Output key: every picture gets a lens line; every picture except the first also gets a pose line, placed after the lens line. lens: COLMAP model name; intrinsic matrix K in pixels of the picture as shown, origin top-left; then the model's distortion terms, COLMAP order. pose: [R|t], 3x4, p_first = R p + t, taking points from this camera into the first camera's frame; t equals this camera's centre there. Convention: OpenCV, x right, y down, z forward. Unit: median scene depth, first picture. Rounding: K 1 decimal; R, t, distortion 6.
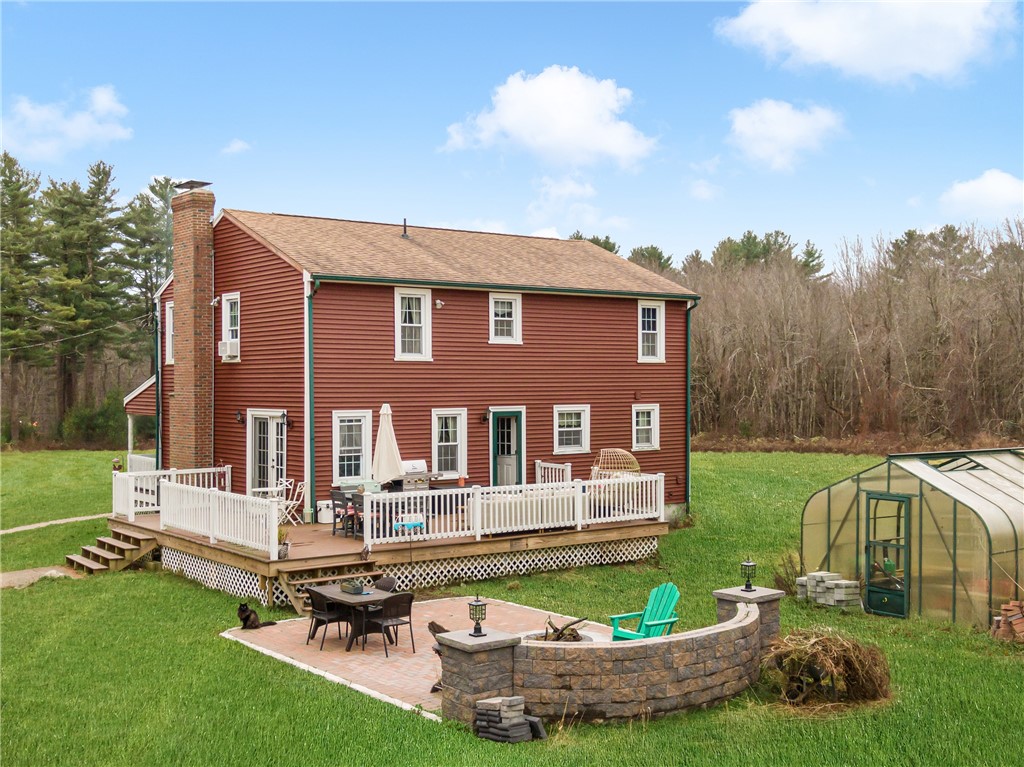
lens RADIAL K [[1206.6, 0, 512.0], [0, 1206.6, 383.5], [0, 0, 1]] dist [0.005146, 0.005259]
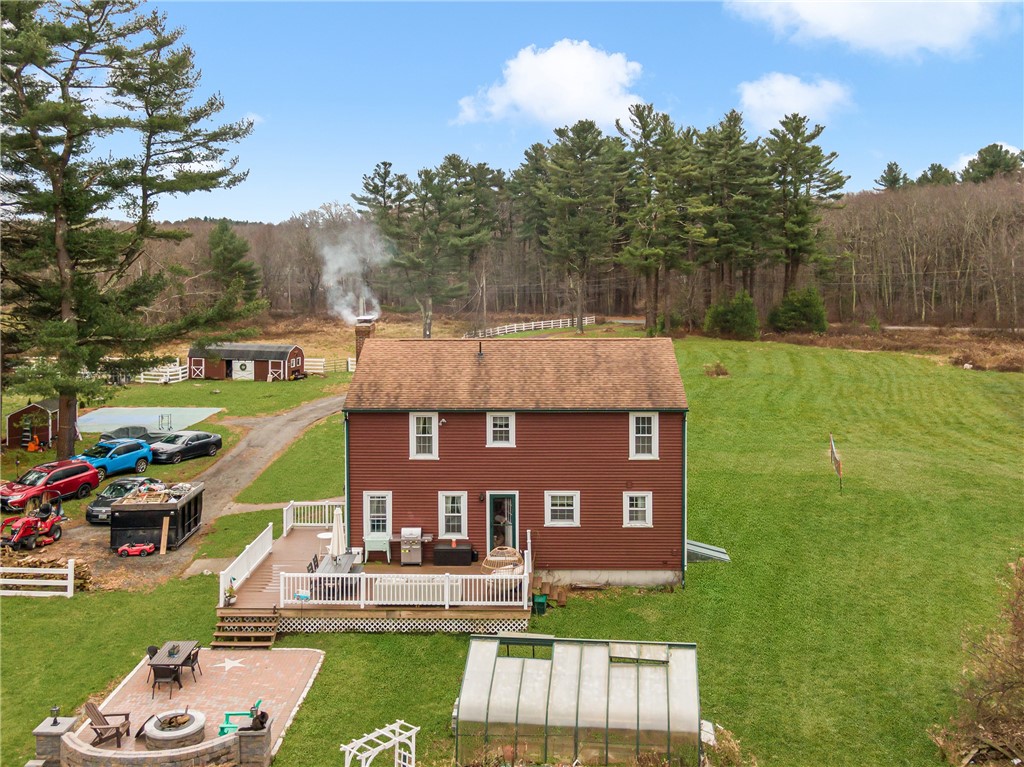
lens RADIAL K [[1040.3, 0, 519.2], [0, 1040.3, 280.7], [0, 0, 1]] dist [0.022654, -0.018193]
pose [[0.780234, 0.033306, -0.624601, 0.775109], [-0.000896, 0.998640, 0.052132, -0.294418], [0.625487, -0.040116, 0.779202, 0.071200]]
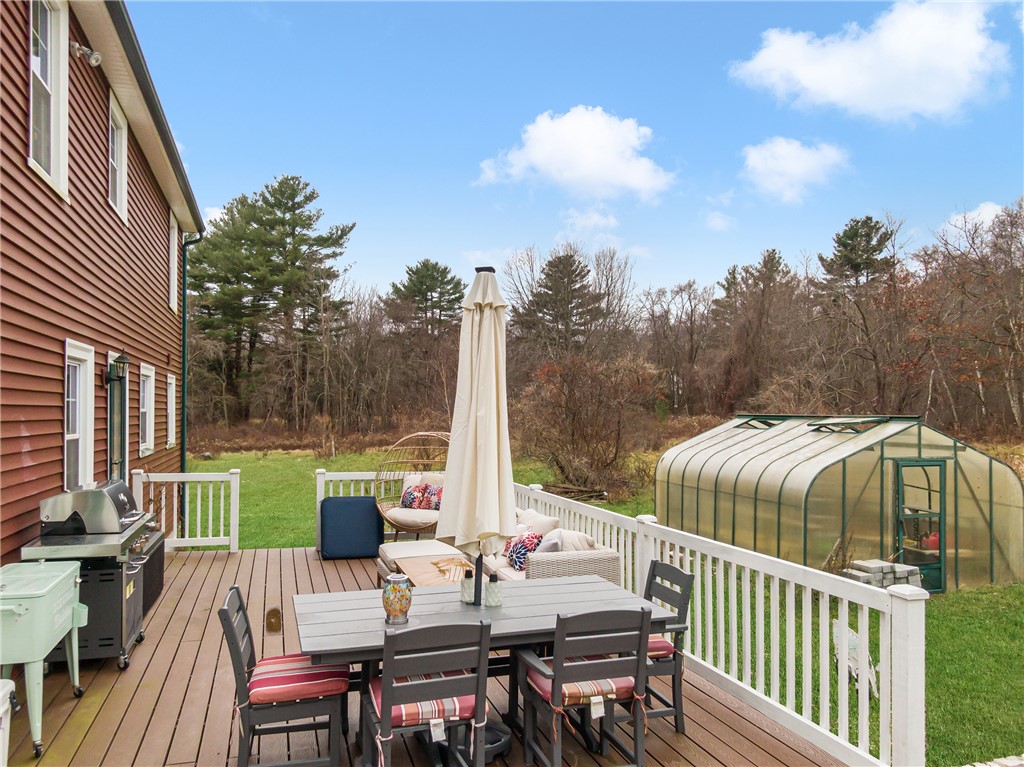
lens RADIAL K [[736.7, 0, 512.9], [0, 736.7, 409.1], [0, 0, 1]] dist [0.043527, -0.069028]
pose [[0.333662, 0.007910, 0.942659, -0.217987], [-0.002848, 0.999969, -0.007383, 0.041830], [-0.942688, -0.000221, 0.333674, 0.776390]]
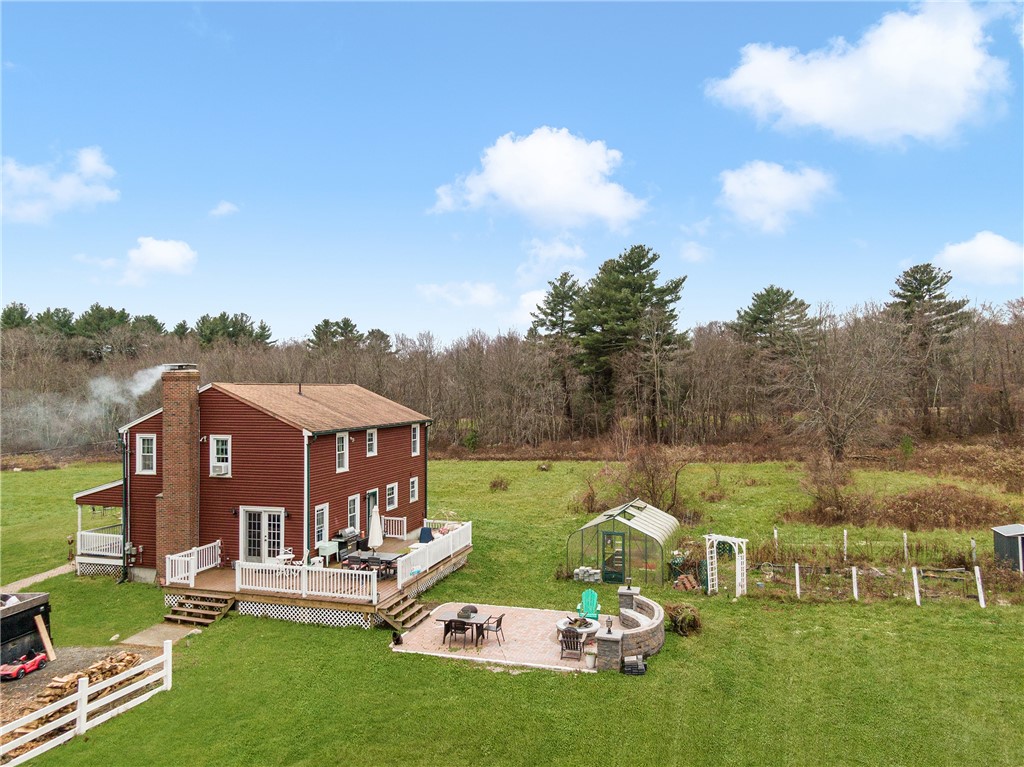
lens RADIAL K [[723.6, 0, 512.0], [0, 723.6, 383.5], [0, 0, 1]] dist [0.049065, -0.076097]
pose [[0.804892, 0.006589, 0.593385, -0.504426], [0.001272, 0.999917, -0.012828, -0.132423], [-0.593420, 0.011080, 0.804817, -0.037548]]
